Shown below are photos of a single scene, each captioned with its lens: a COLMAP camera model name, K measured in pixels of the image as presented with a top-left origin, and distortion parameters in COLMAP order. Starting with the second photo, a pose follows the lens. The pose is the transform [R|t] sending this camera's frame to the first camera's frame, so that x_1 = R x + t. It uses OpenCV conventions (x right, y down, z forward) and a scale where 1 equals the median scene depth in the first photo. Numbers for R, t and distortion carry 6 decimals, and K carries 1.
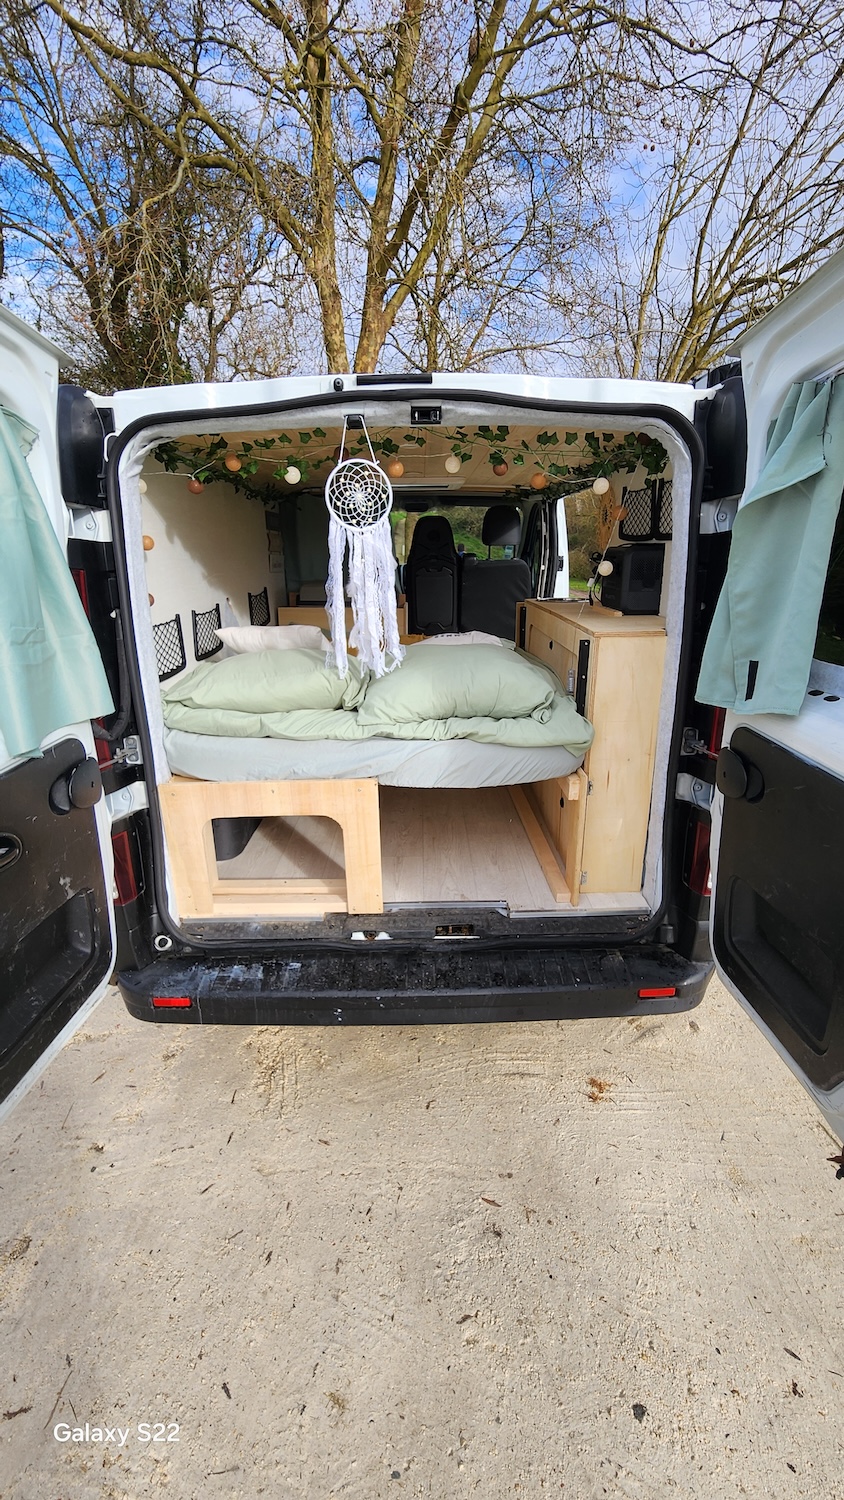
lens RADIAL K [[613.0, 0, 422.0], [0, 613.0, 750.0], [0, 0, 1]] dist [-0.000811, -0.000632]
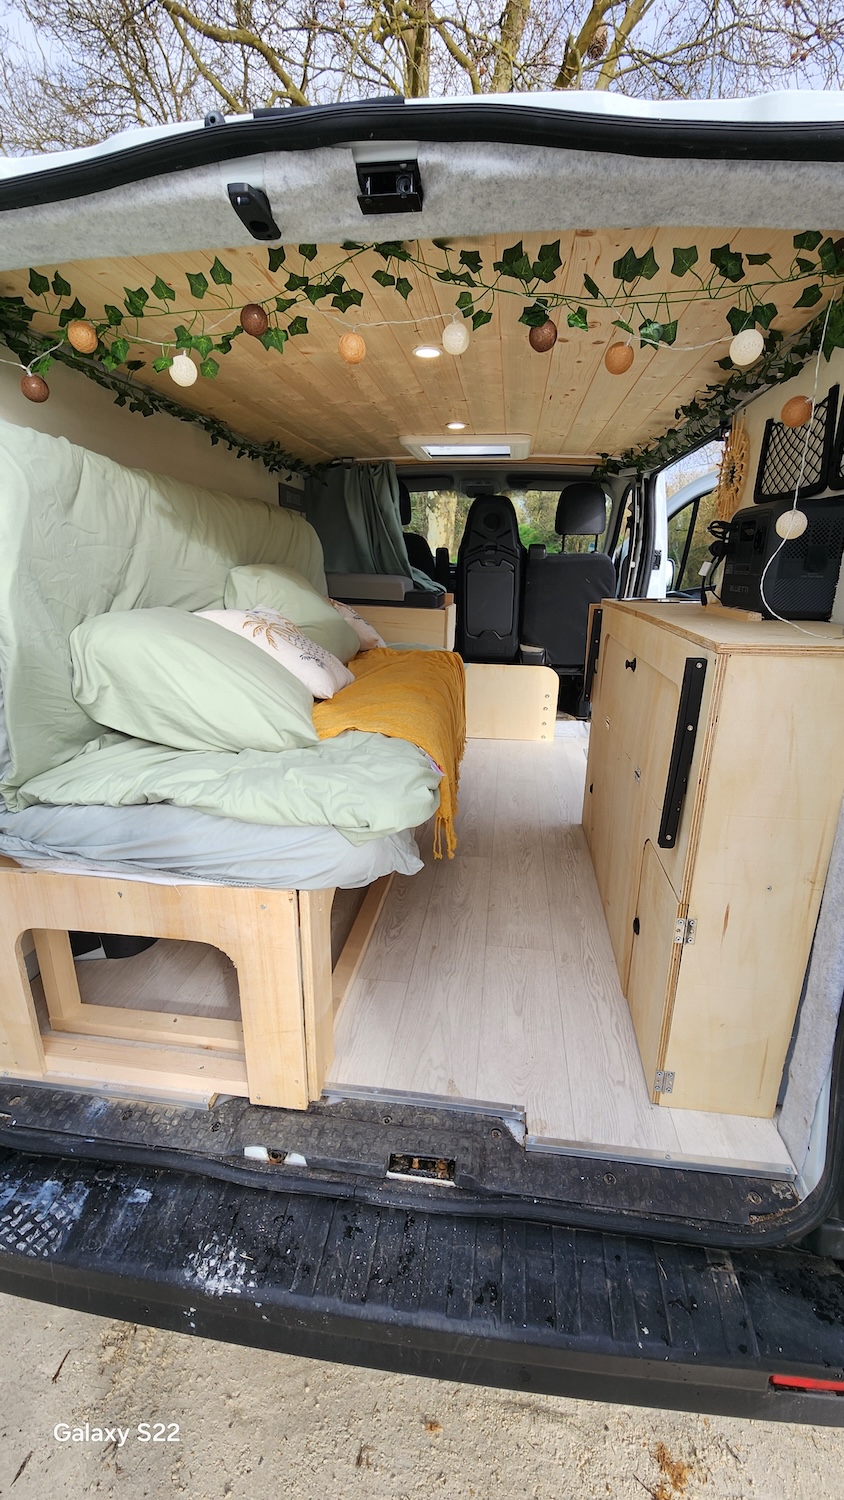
lens RADIAL K [[613.0, 0, 422.0], [0, 613.0, 750.0], [0, 0, 1]] dist [-0.000811, -0.000632]
pose [[0.989801, 0.061555, -0.128474, 0.100867], [-0.064093, 0.997820, -0.015712, -0.074894], [0.127227, 0.023786, 0.991588, 0.434430]]
